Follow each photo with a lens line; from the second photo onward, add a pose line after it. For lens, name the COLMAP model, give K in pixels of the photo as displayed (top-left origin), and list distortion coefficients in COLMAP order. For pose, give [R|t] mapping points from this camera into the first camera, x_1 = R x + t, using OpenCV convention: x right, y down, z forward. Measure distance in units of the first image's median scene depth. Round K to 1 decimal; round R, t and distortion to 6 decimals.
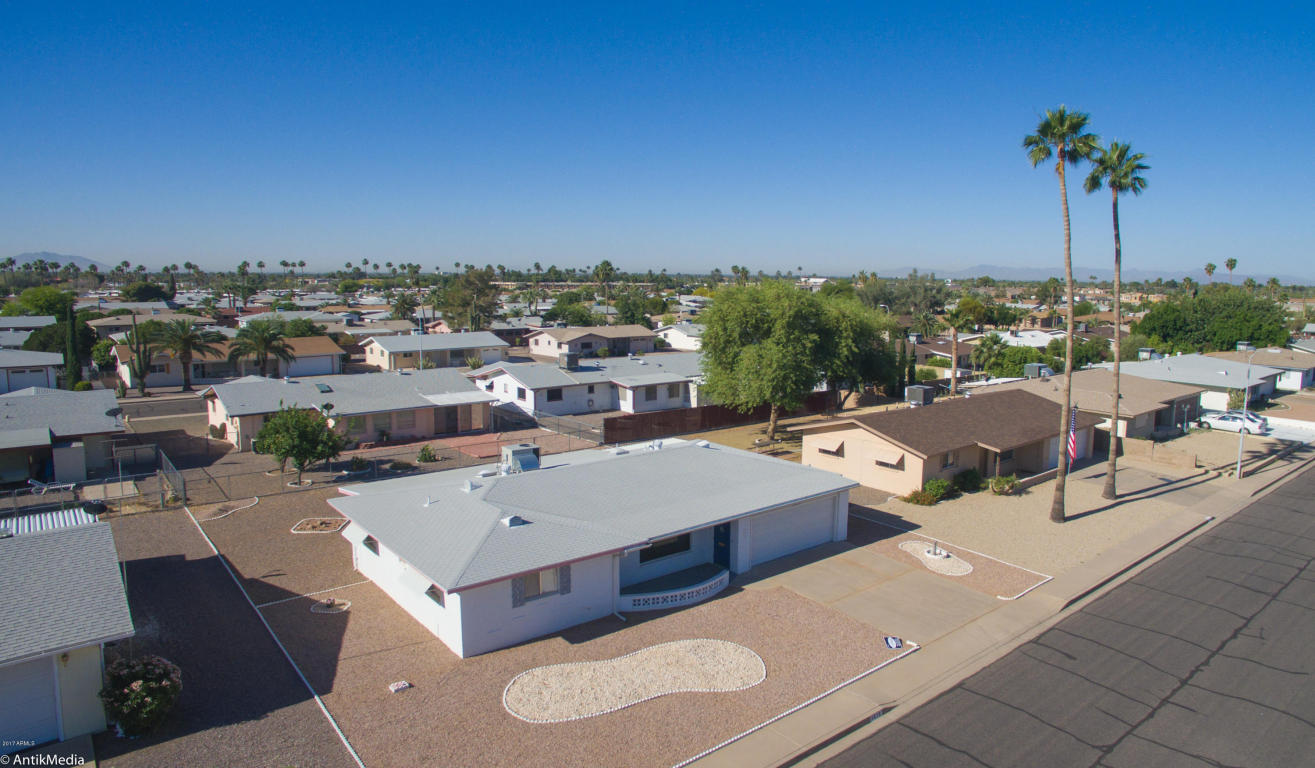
lens RADIAL K [[811.7, 0, 698.2], [0, 811.7, 376.5], [0, 0, 1]] dist [-0.123018, 0.085756]
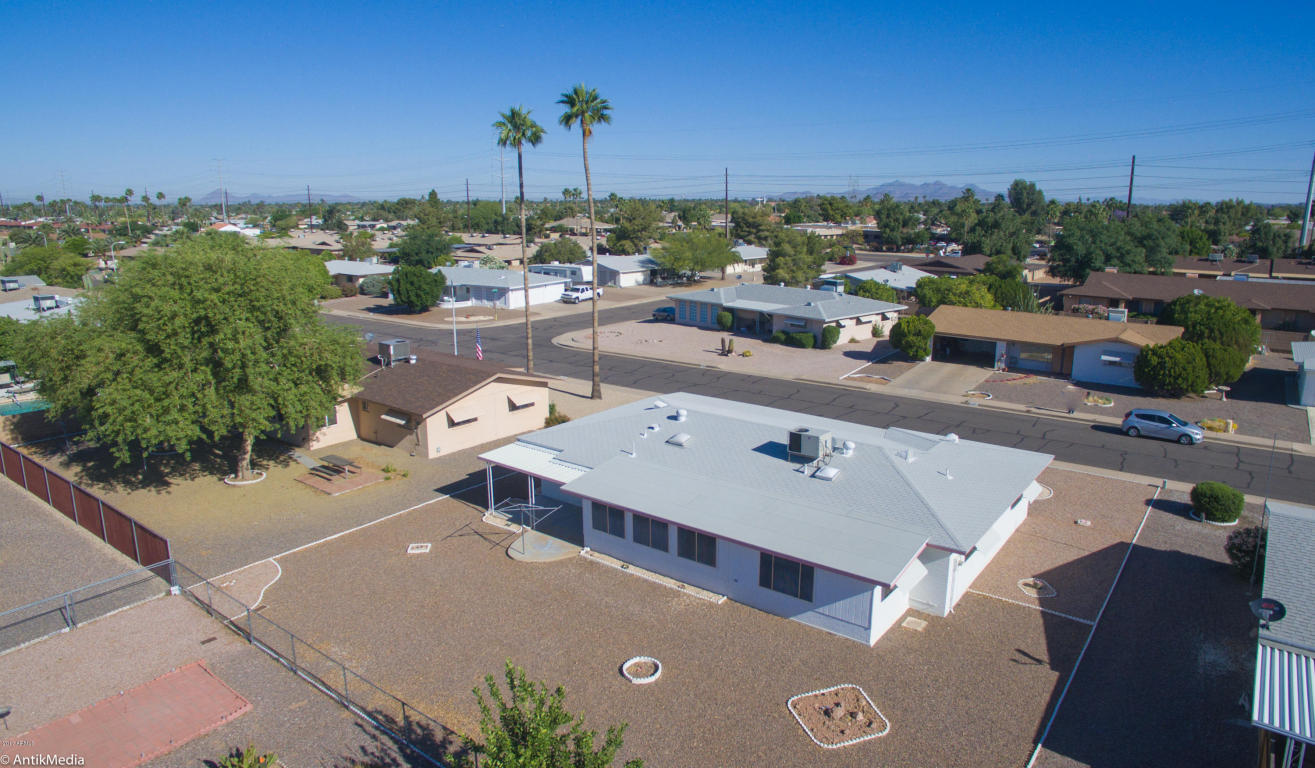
lens RADIAL K [[811.7, 0, 698.2], [0, 811.7, 376.5], [0, 0, 1]] dist [-0.123018, 0.085756]
pose [[-0.227596, -0.215806, 0.949541, -0.863014], [0.124591, 0.960664, 0.248197, -0.173951], [-0.965752, 0.174793, -0.191756, 1.076597]]
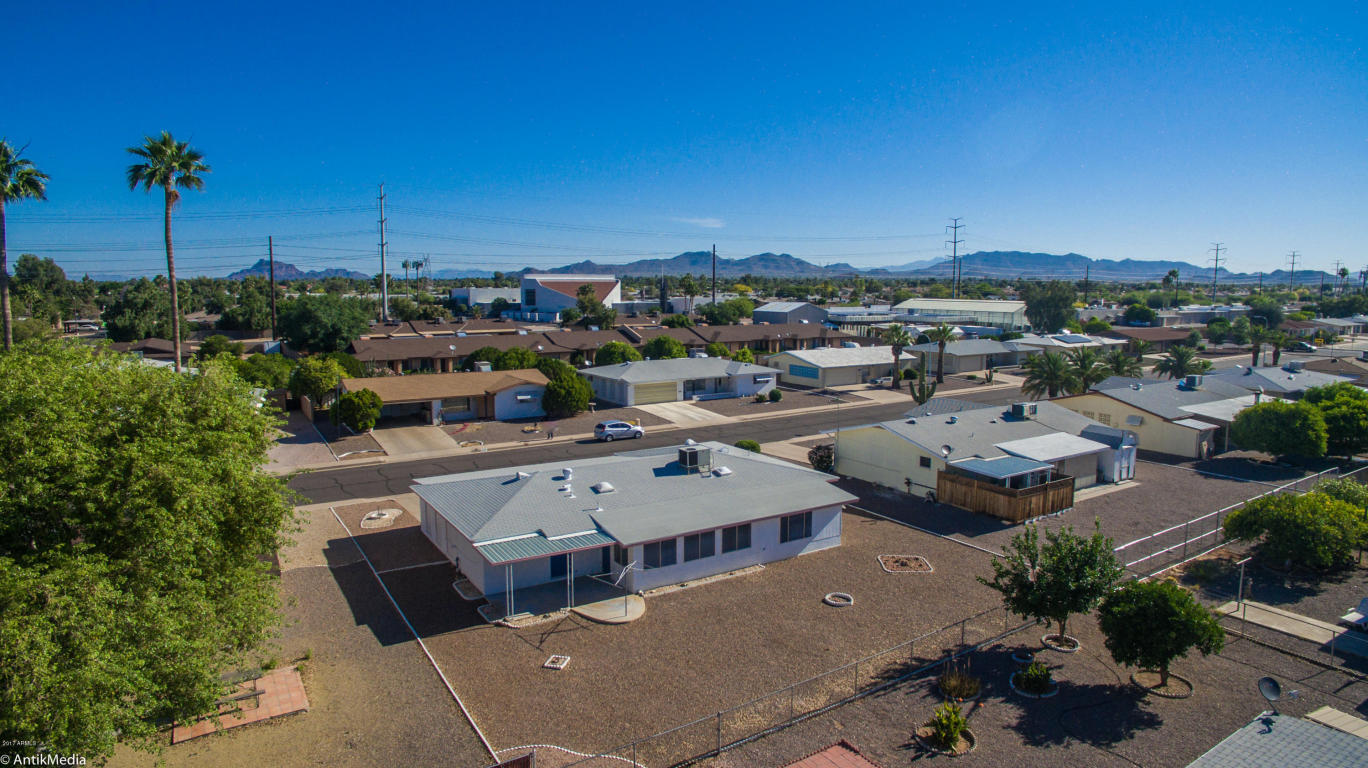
lens RADIAL K [[792.7, 0, 696.0], [0, 792.7, 380.1], [0, 0, 1]] dist [-0.125485, 0.086652]
pose [[-0.991064, -0.028286, 0.130352, -0.318177], [0.005793, 0.967207, 0.253924, -0.262520], [-0.133260, 0.252411, -0.958400, 1.772627]]
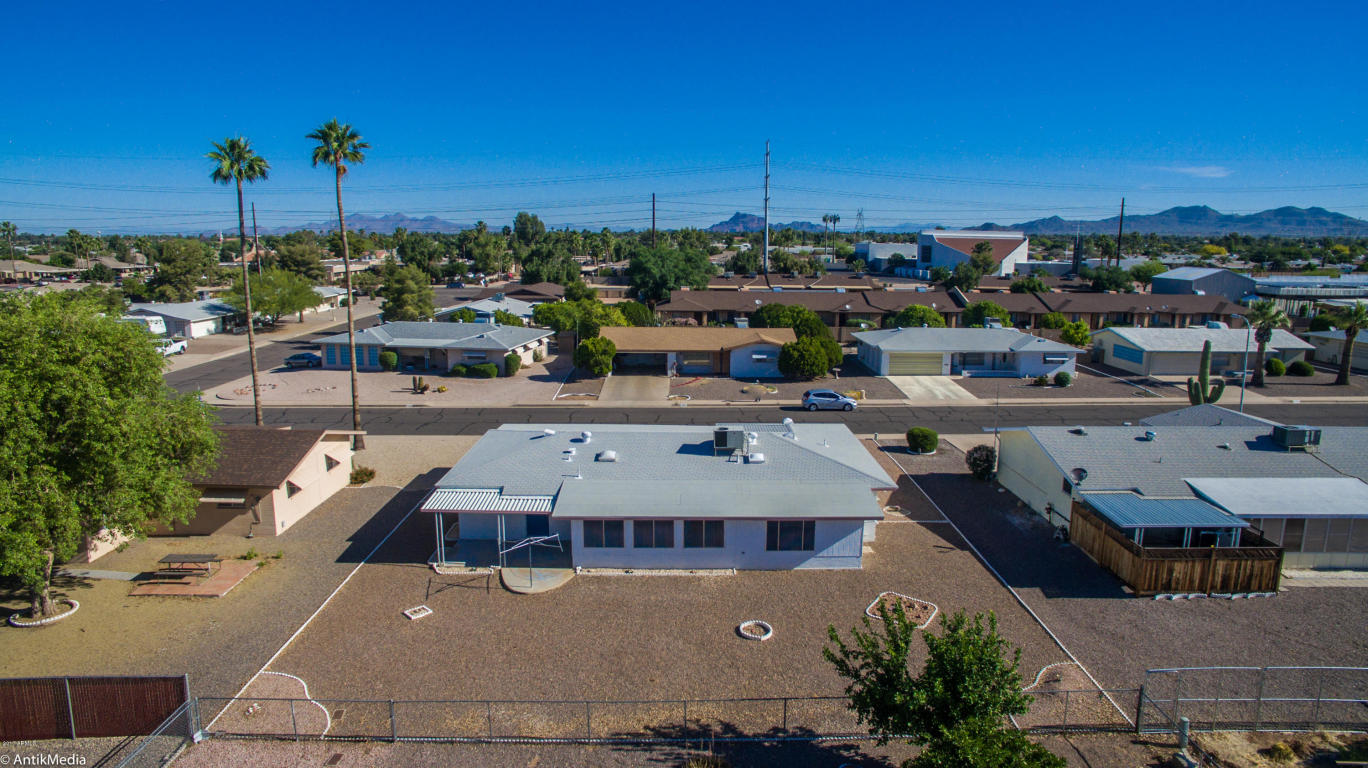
lens RADIAL K [[792.7, 0, 696.0], [0, 792.7, 380.1], [0, 0, 1]] dist [-0.125485, 0.086652]
pose [[-0.766575, -0.128085, 0.629251, -0.718050], [0.074905, 0.955381, 0.285722, -0.238954], [-0.637771, 0.266161, -0.722777, 1.500222]]
